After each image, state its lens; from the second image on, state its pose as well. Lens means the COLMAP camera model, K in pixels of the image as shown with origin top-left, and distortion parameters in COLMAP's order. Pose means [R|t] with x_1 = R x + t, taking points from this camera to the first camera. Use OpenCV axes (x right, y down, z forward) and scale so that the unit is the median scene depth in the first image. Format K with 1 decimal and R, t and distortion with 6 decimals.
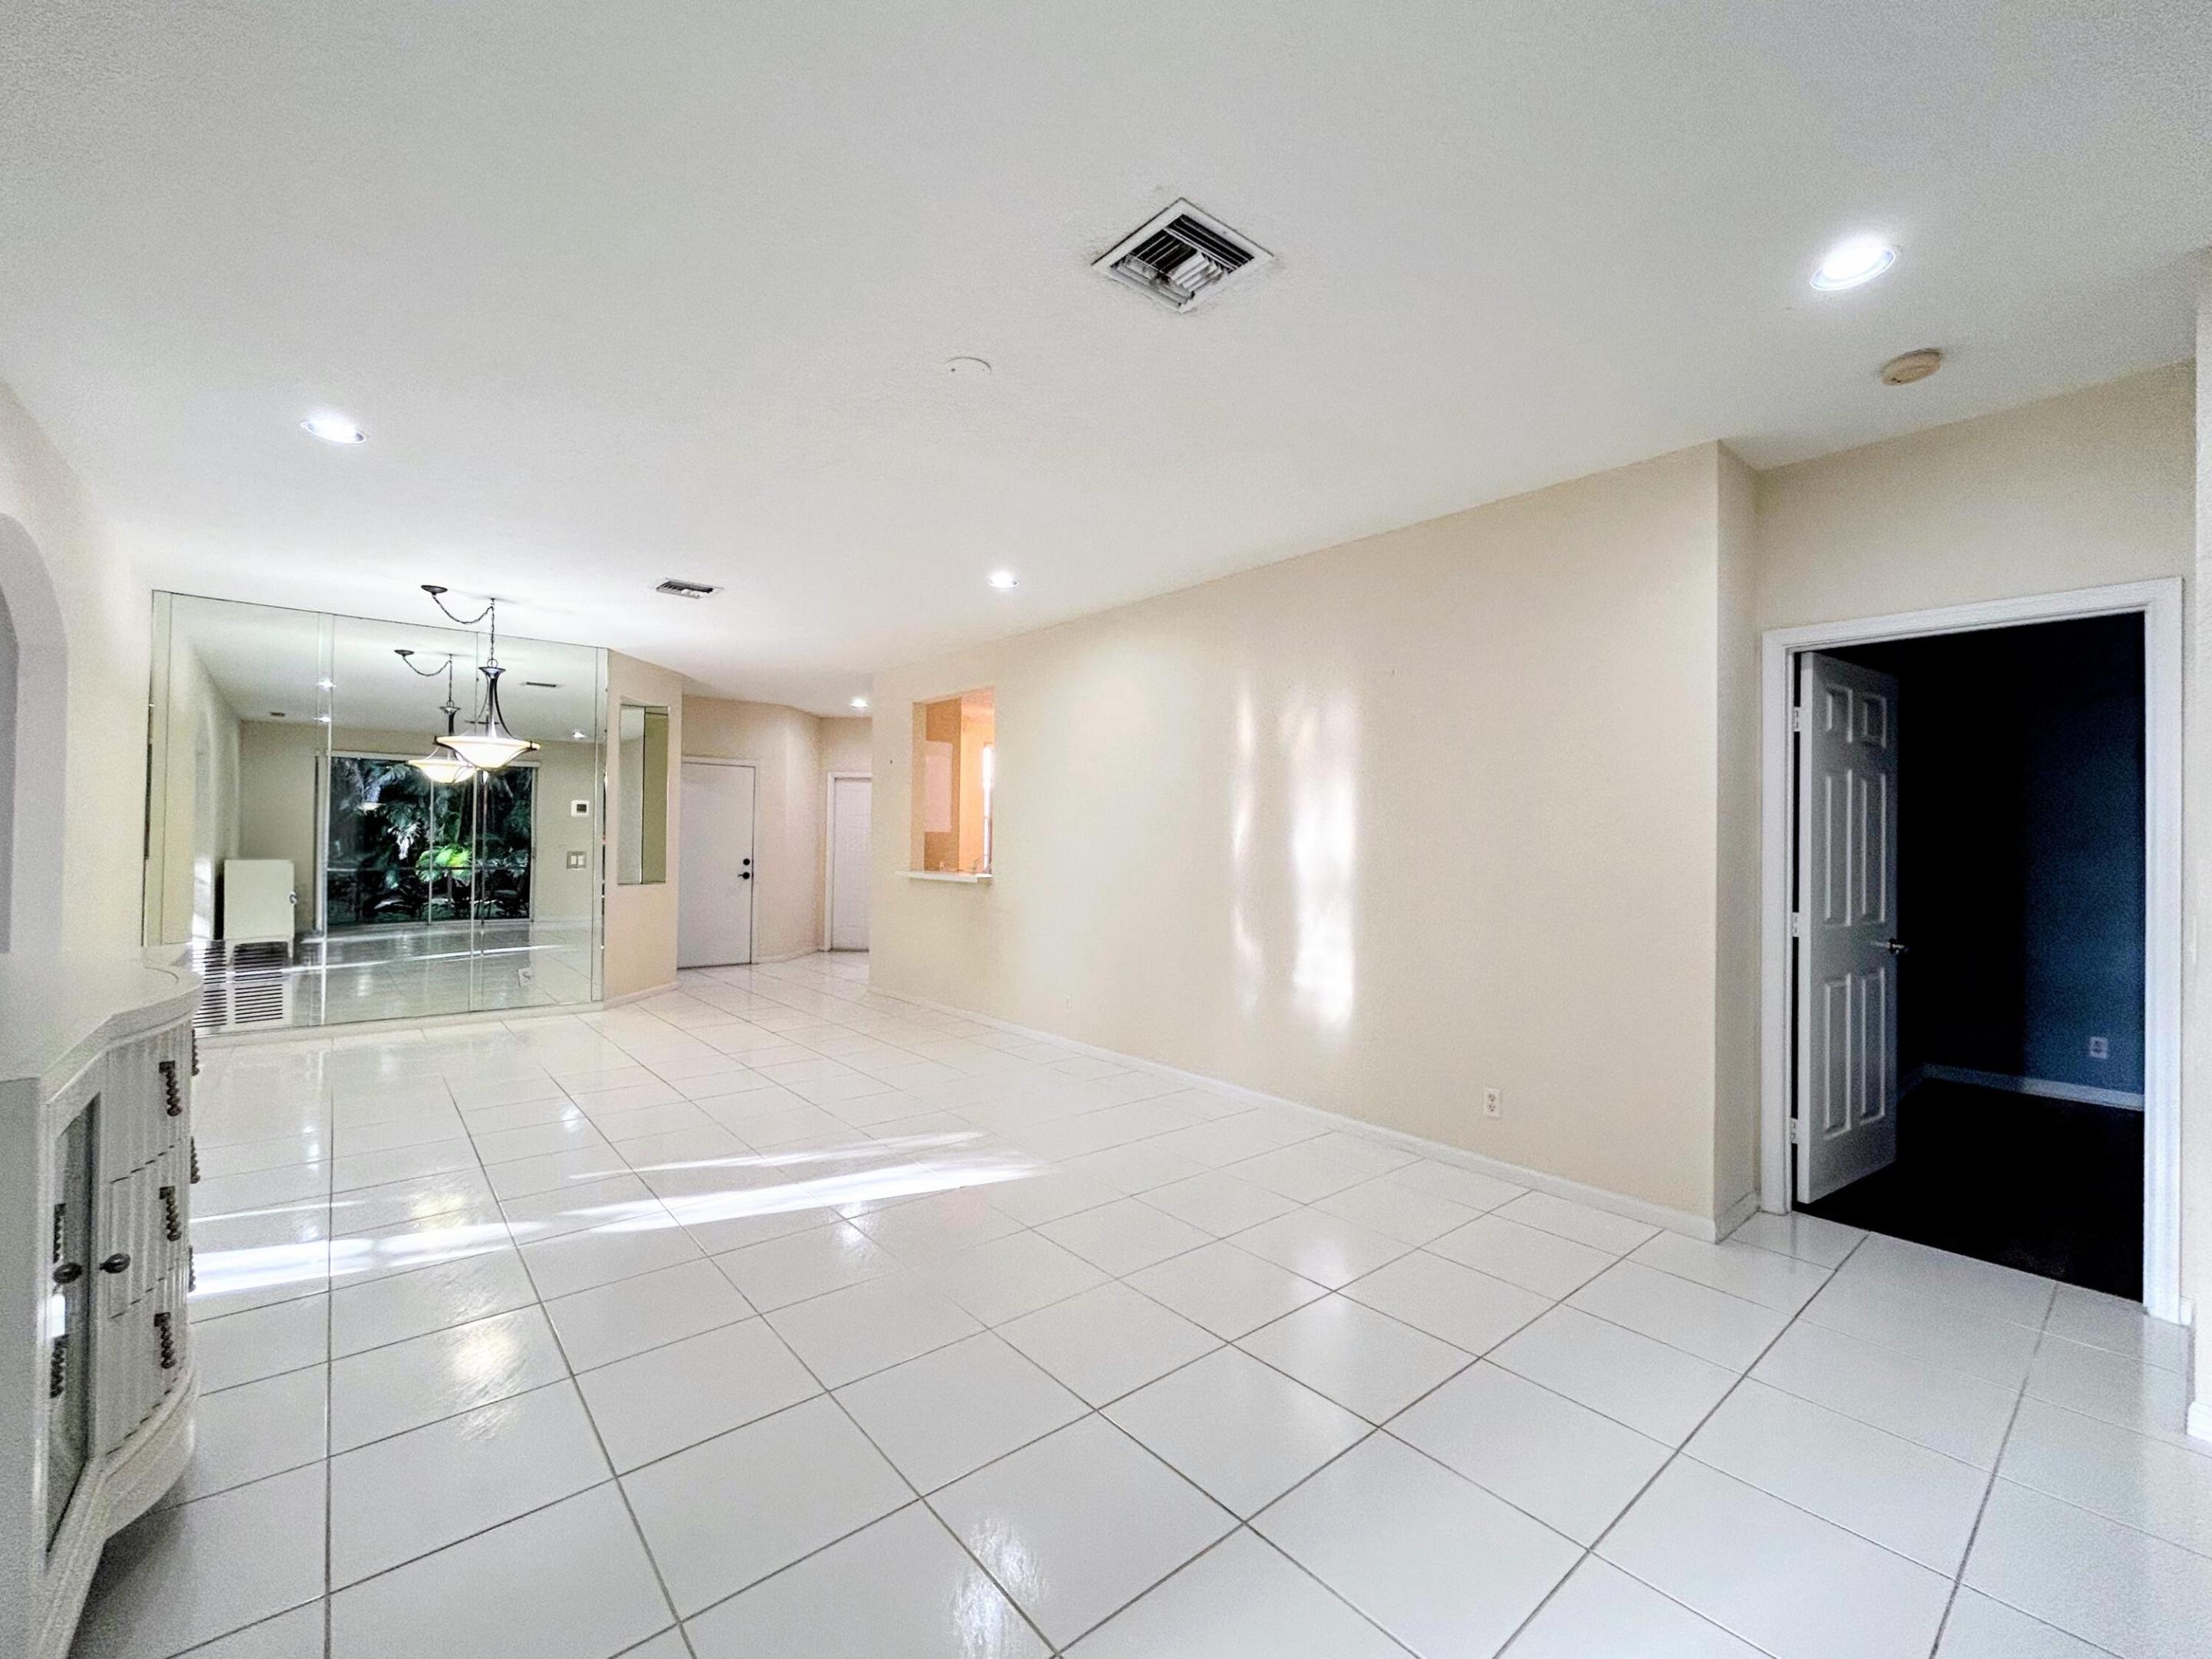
lens RADIAL K [[918.8, 0, 1106.0], [0, 918.8, 829.5], [0, 0, 1]] dist [-0.025114, 0.000080]
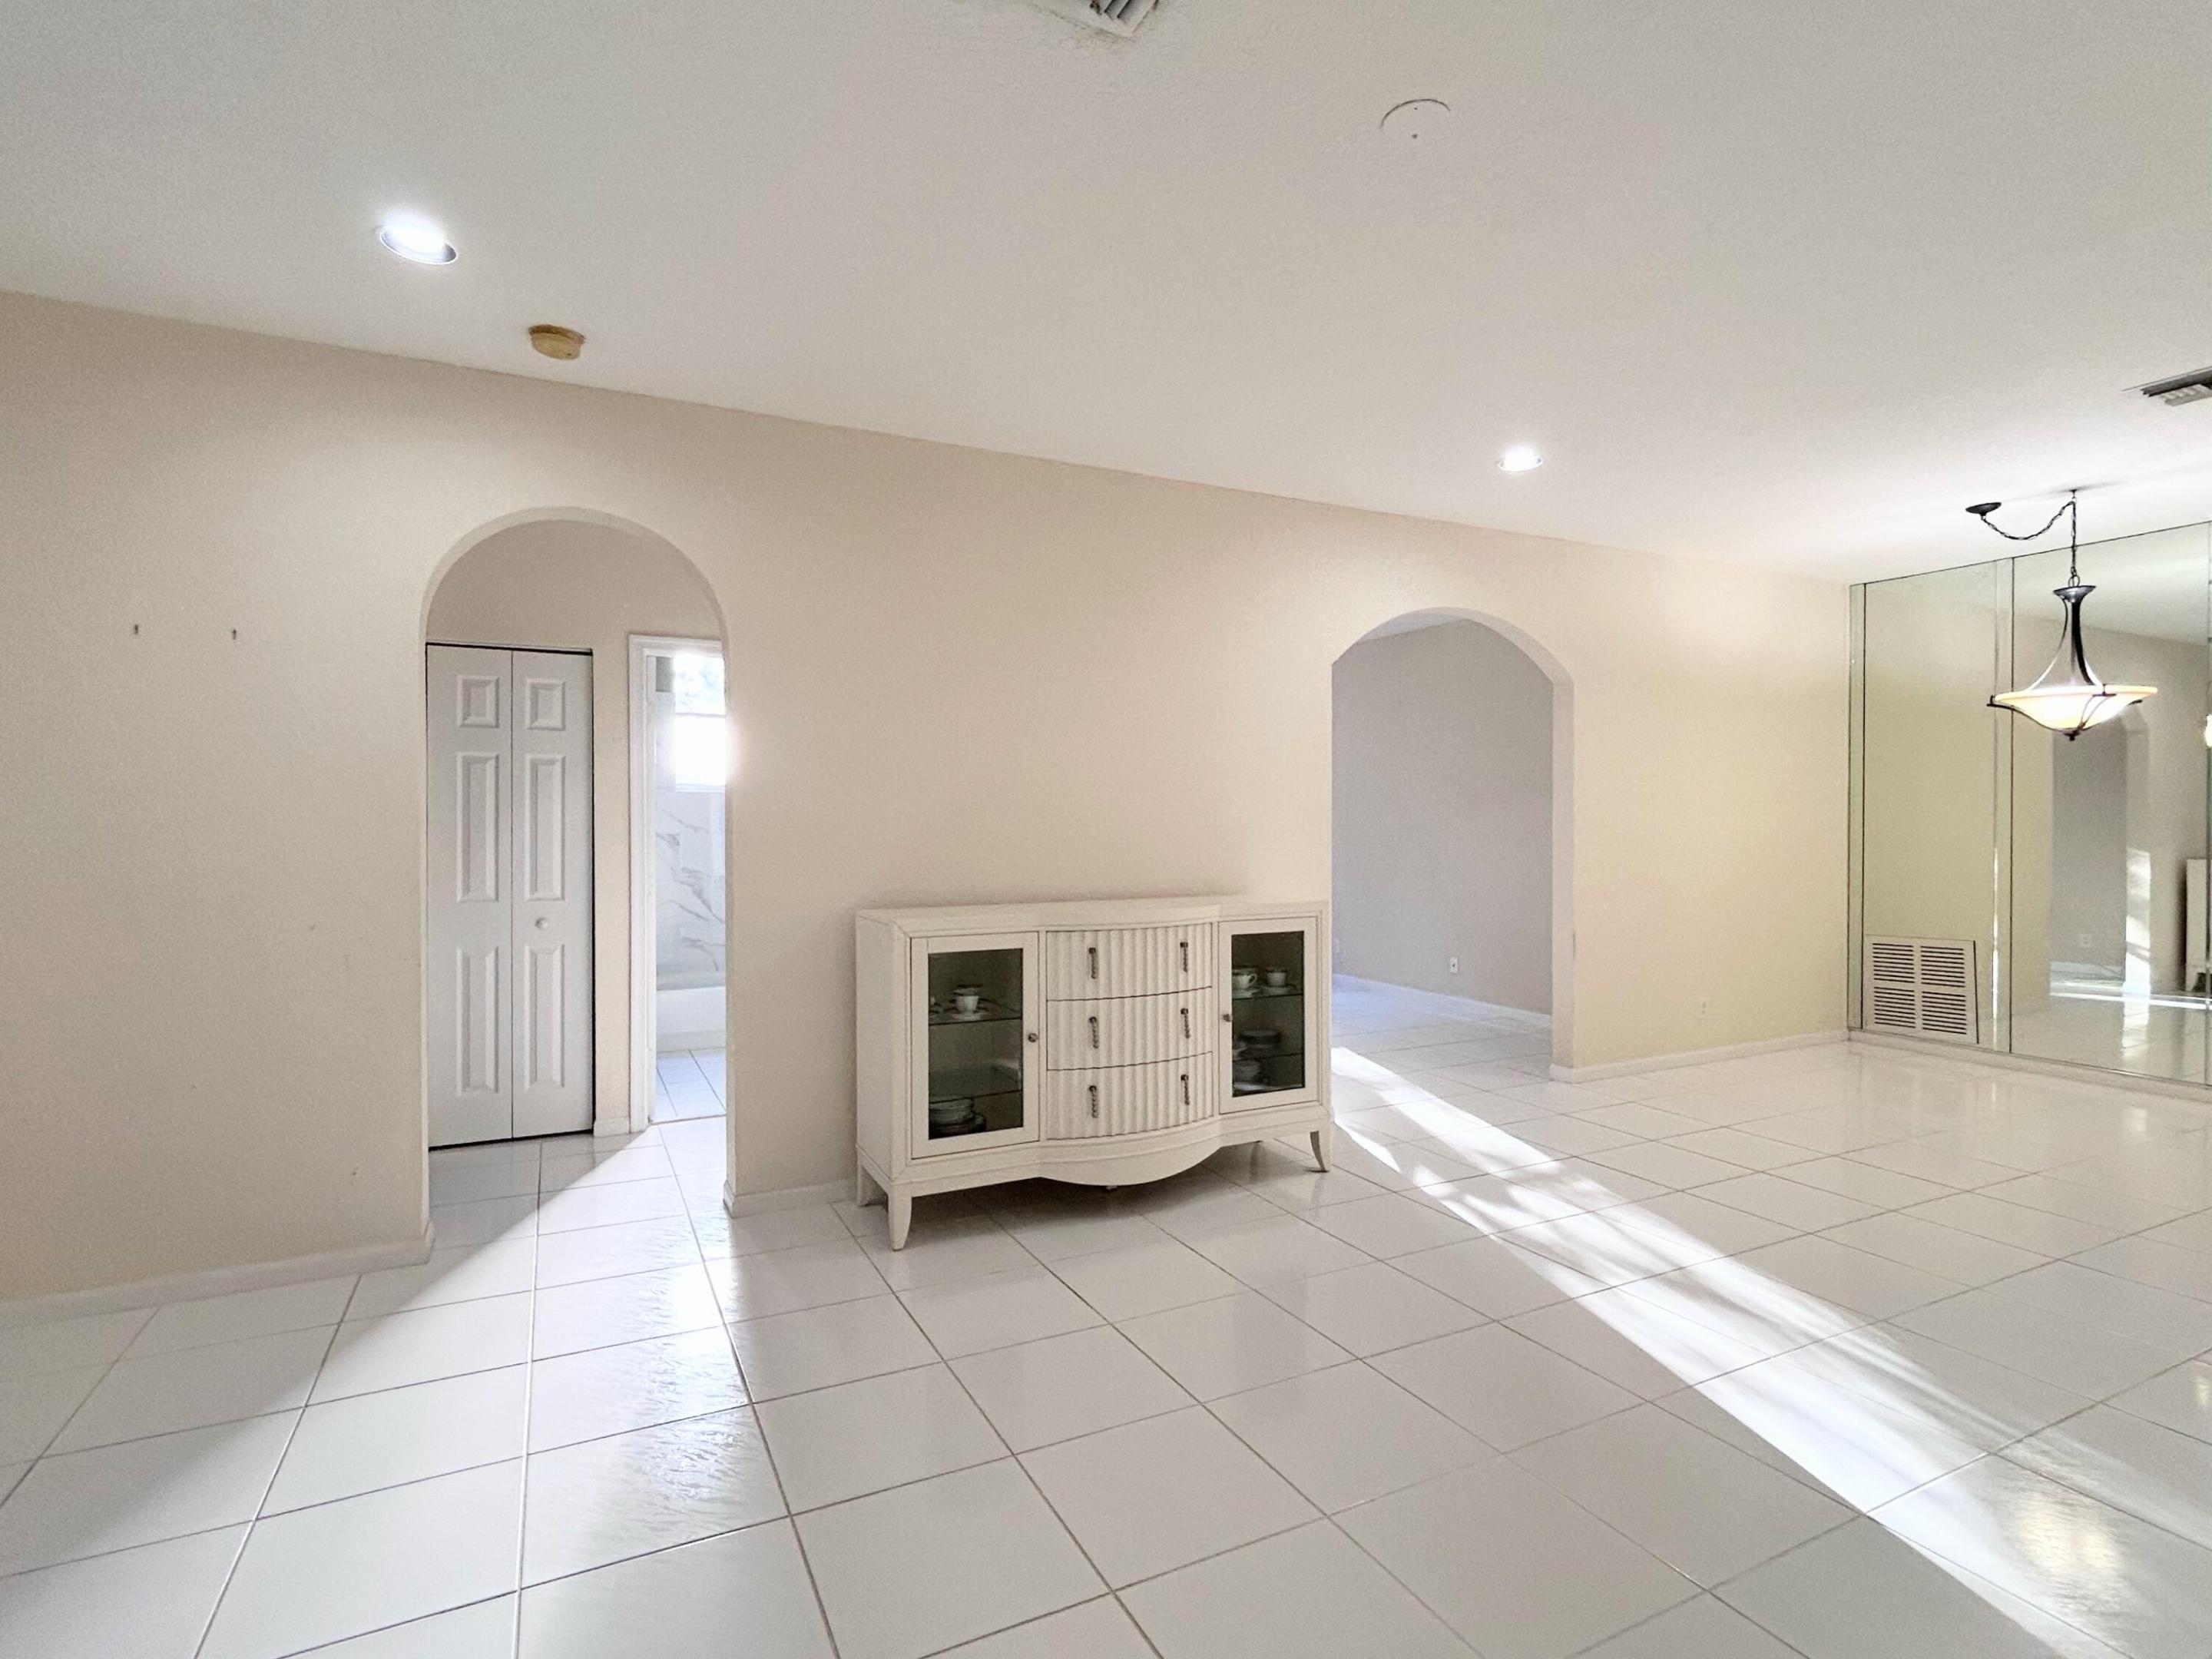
lens RADIAL K [[1101.8, 0, 1106.0], [0, 1101.8, 829.5], [0, 0, 1]] dist [0.001164, 0.001382]
pose [[-0.228511, -0.007431, -0.973513, 0.251213], [0.008965, 0.999912, -0.009737, 0.009266], [0.973500, -0.010952, -0.228425, 0.343282]]
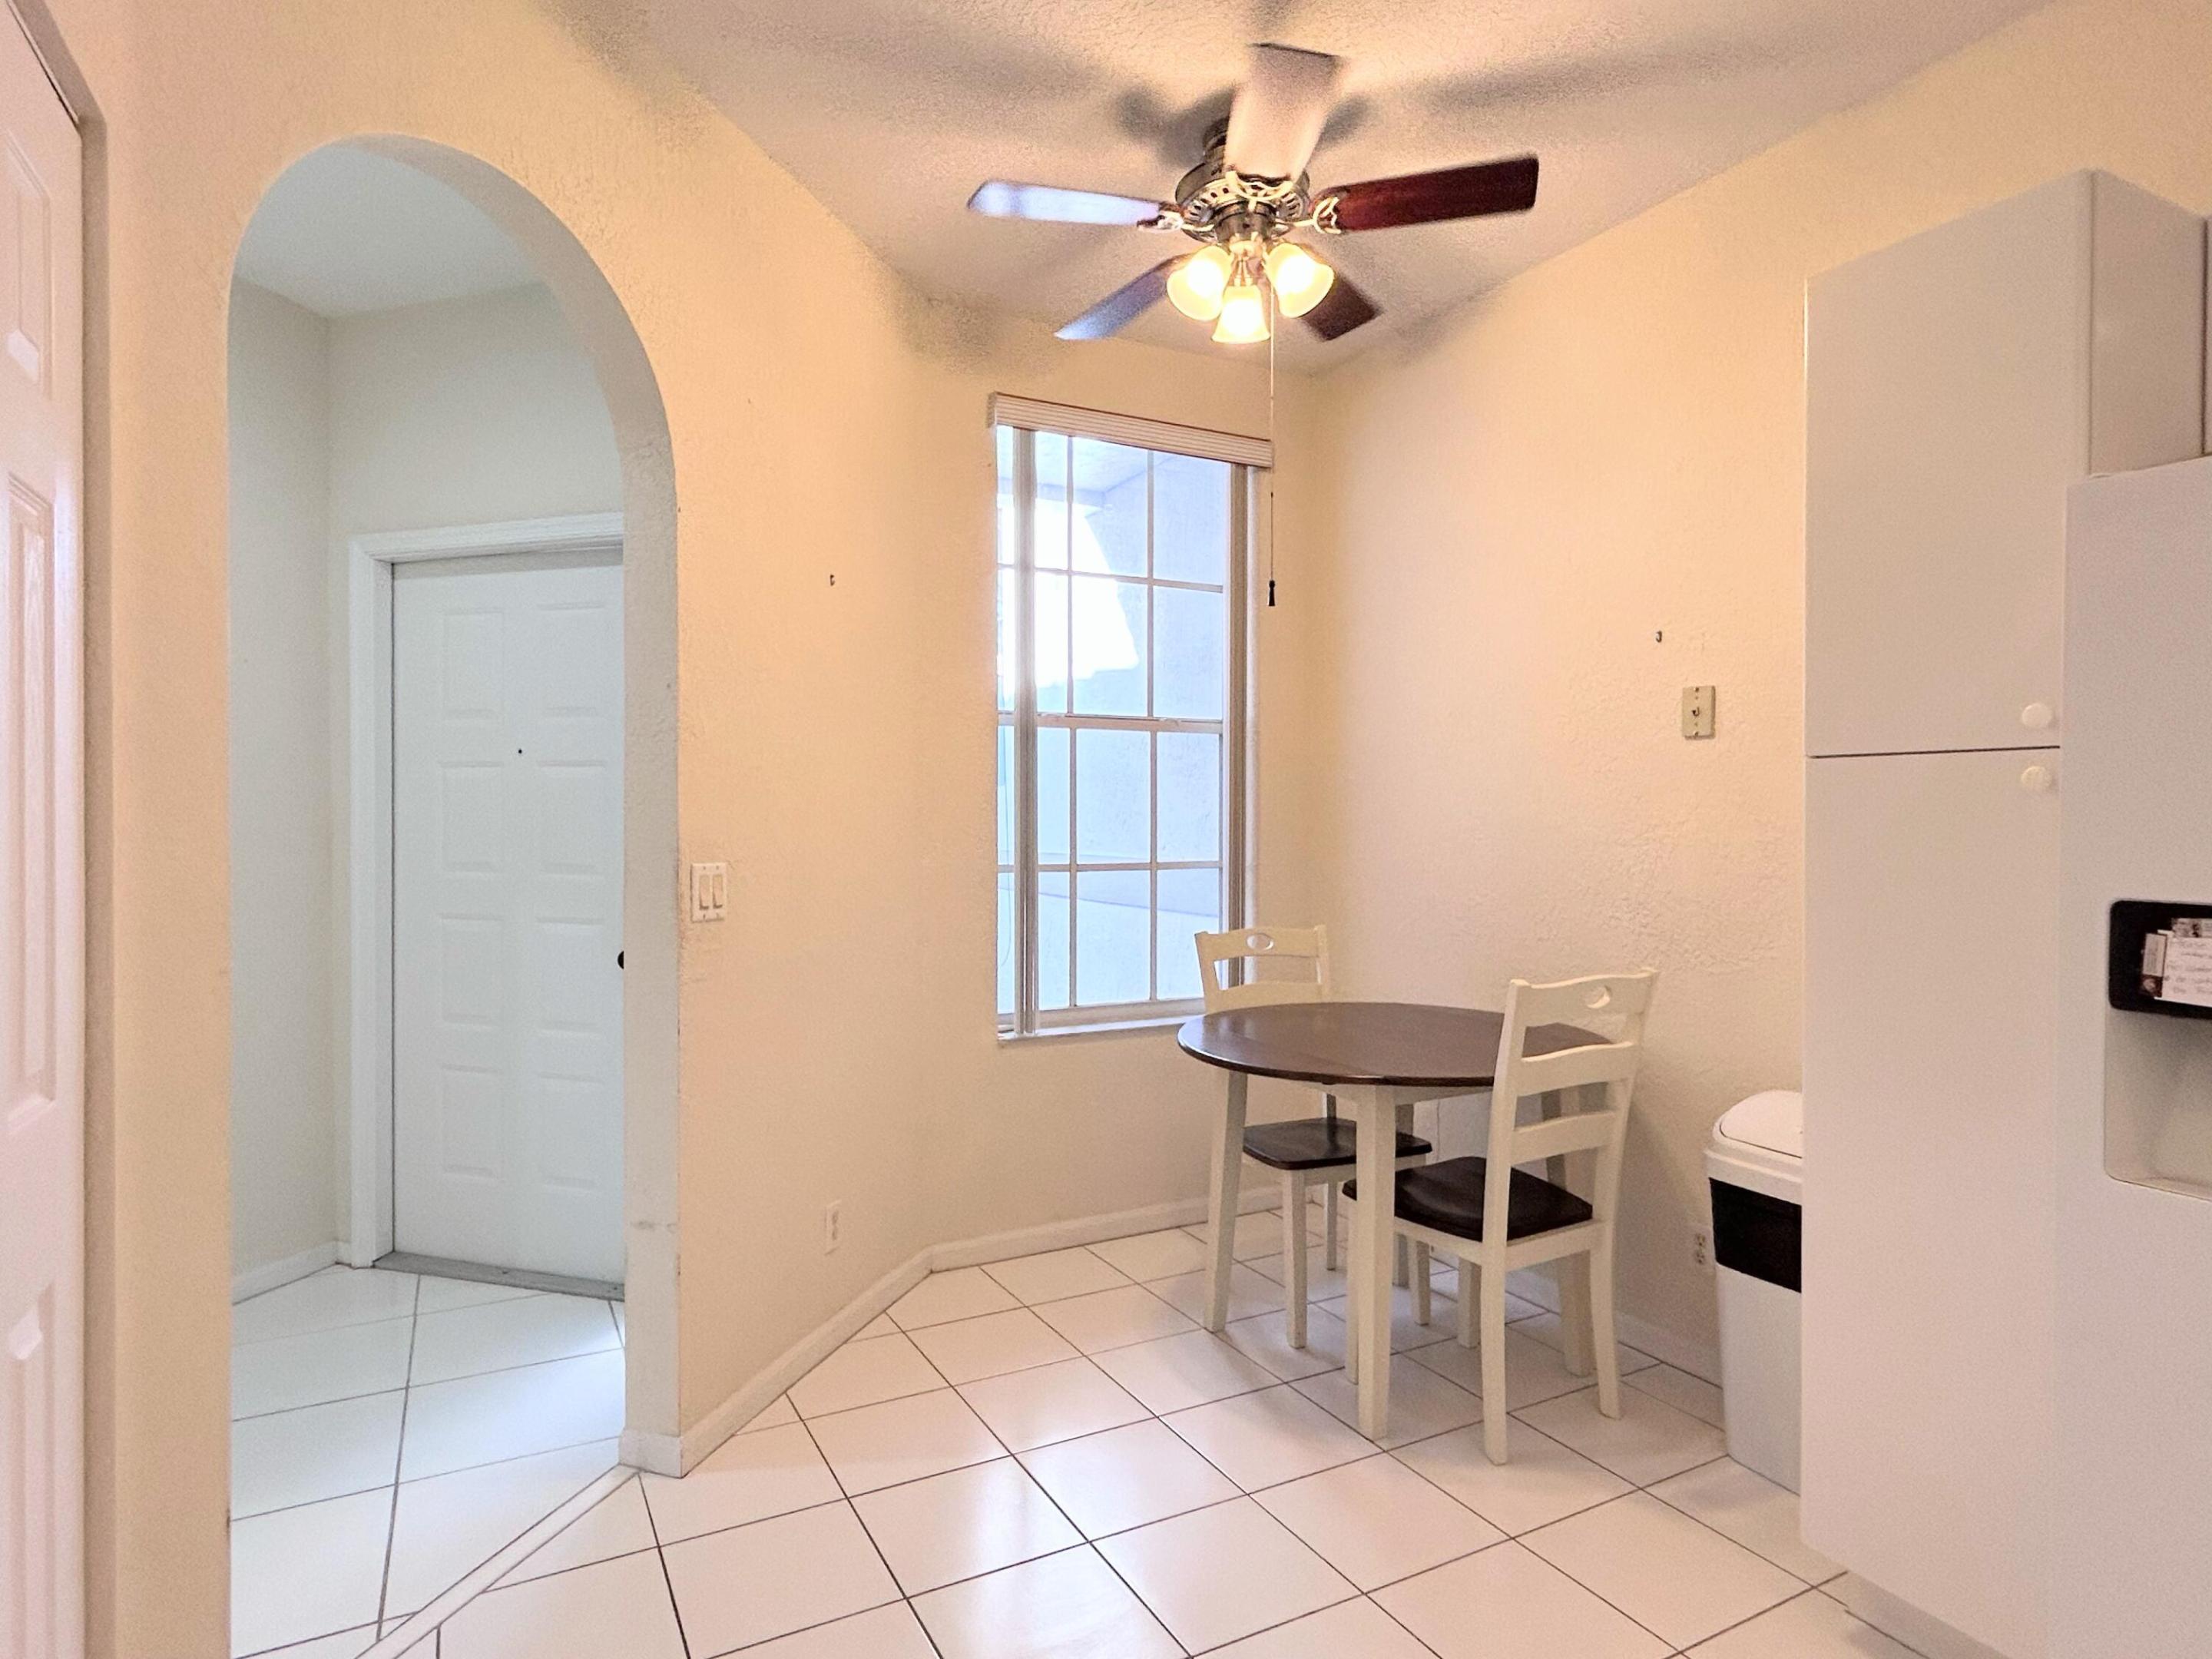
lens RADIAL K [[1222.0, 0, 1100.1], [0, 1222.0, 827.3], [0, 0, 1]] dist [-0.003522, 0.002223]
pose [[0.976801, -0.017652, -0.213421, -0.062391], [0.022164, 0.999578, 0.018770, 0.019692], [0.213000, -0.023065, 0.976780, 1.064711]]
